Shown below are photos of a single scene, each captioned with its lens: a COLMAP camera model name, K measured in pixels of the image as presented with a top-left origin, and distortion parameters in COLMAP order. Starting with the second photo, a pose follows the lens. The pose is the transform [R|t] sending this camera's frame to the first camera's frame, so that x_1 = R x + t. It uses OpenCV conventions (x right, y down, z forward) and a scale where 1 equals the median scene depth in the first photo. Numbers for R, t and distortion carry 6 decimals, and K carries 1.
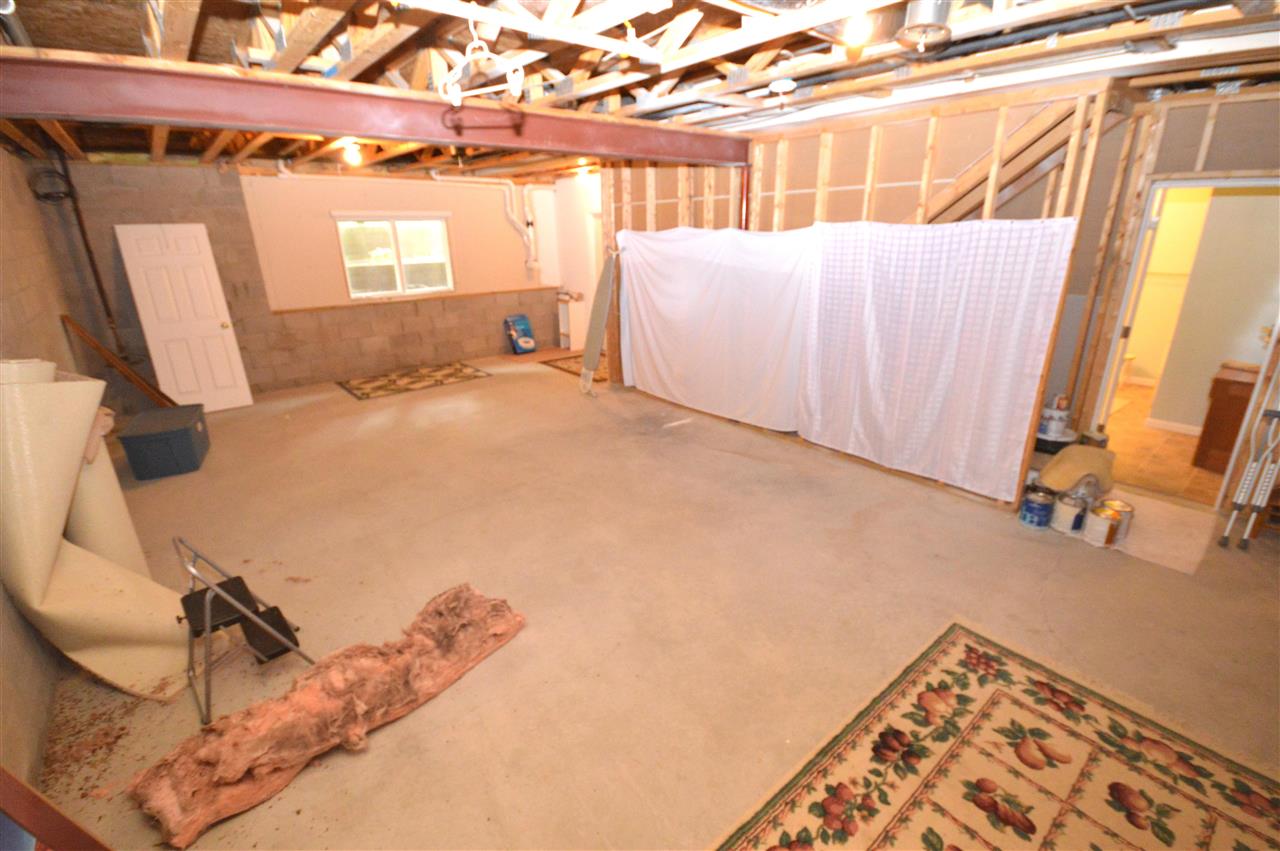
lens RADIAL K [[569.2, 0, 644.8], [0, 569.2, 423.5], [0, 0, 1]] dist [0.003298, -0.006163]
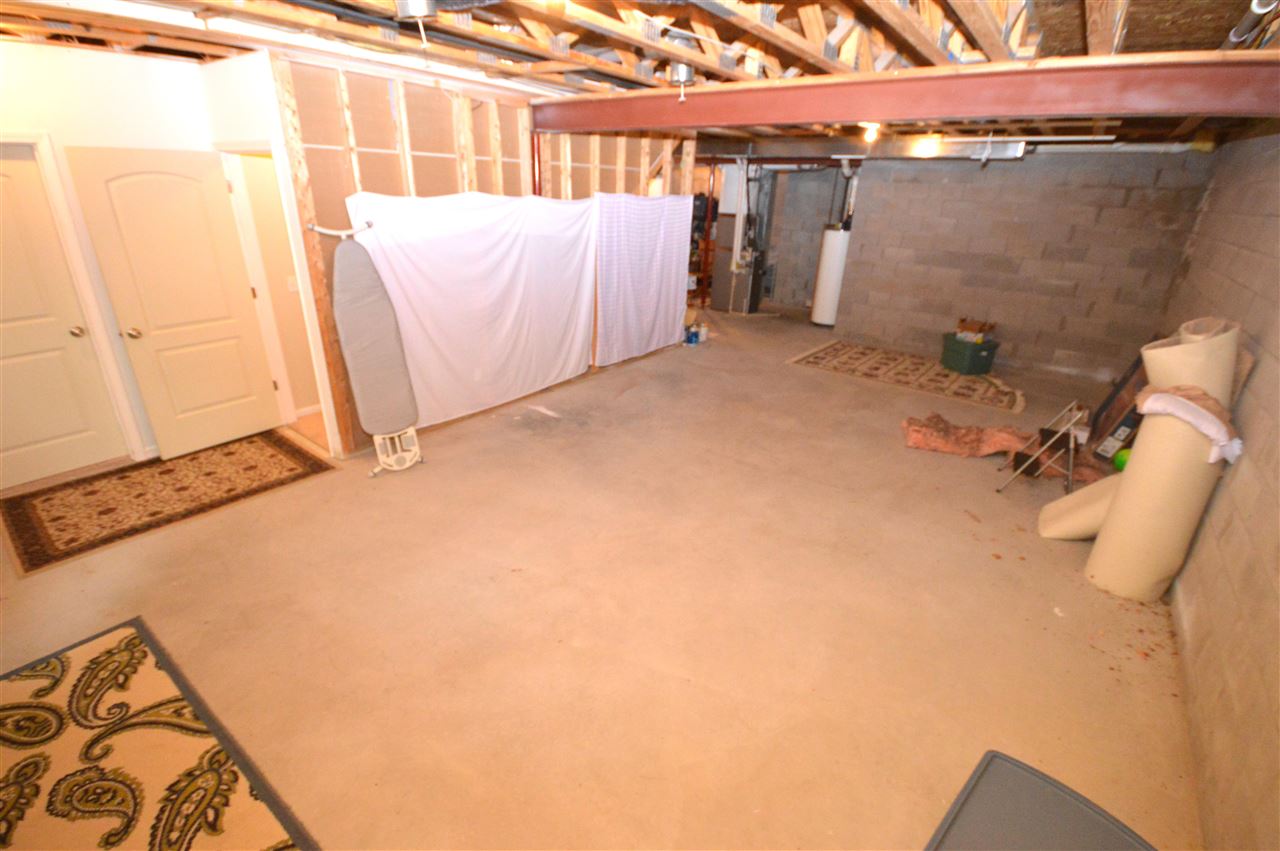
lens RADIAL K [[569.2, 0, 644.8], [0, 569.2, 423.5], [0, 0, 1]] dist [0.003298, -0.006163]
pose [[-0.230127, -0.365928, 0.901742, -0.916502], [0.287868, 0.859547, 0.422270, -0.367061], [-0.929609, 0.356758, -0.092466, 1.062059]]
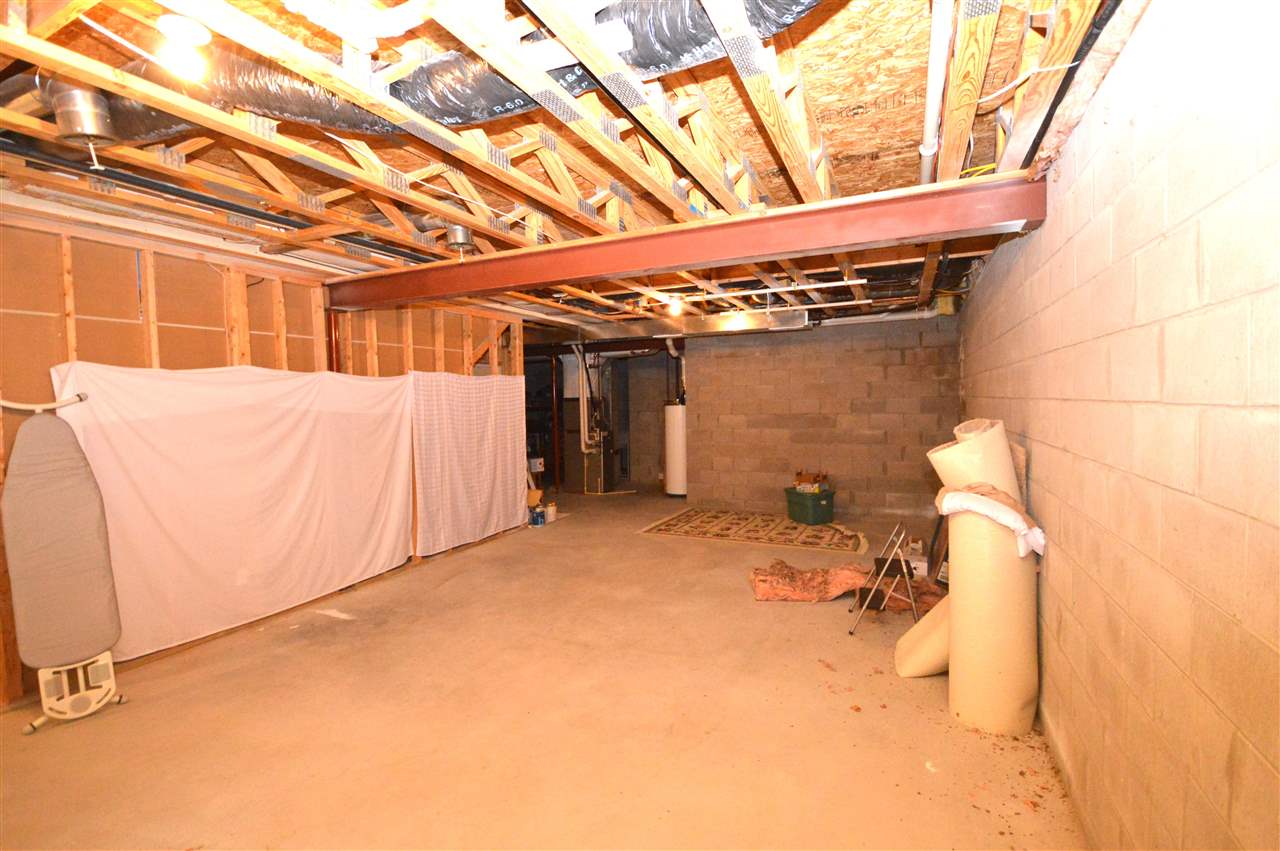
lens RADIAL K [[569.2, 0, 644.8], [0, 569.2, 423.5], [0, 0, 1]] dist [0.003298, -0.006163]
pose [[-0.425179, -0.015201, 0.904981, -0.883489], [0.321369, 0.932176, 0.166643, -0.257418], [-0.846135, 0.361686, -0.391457, 0.968347]]
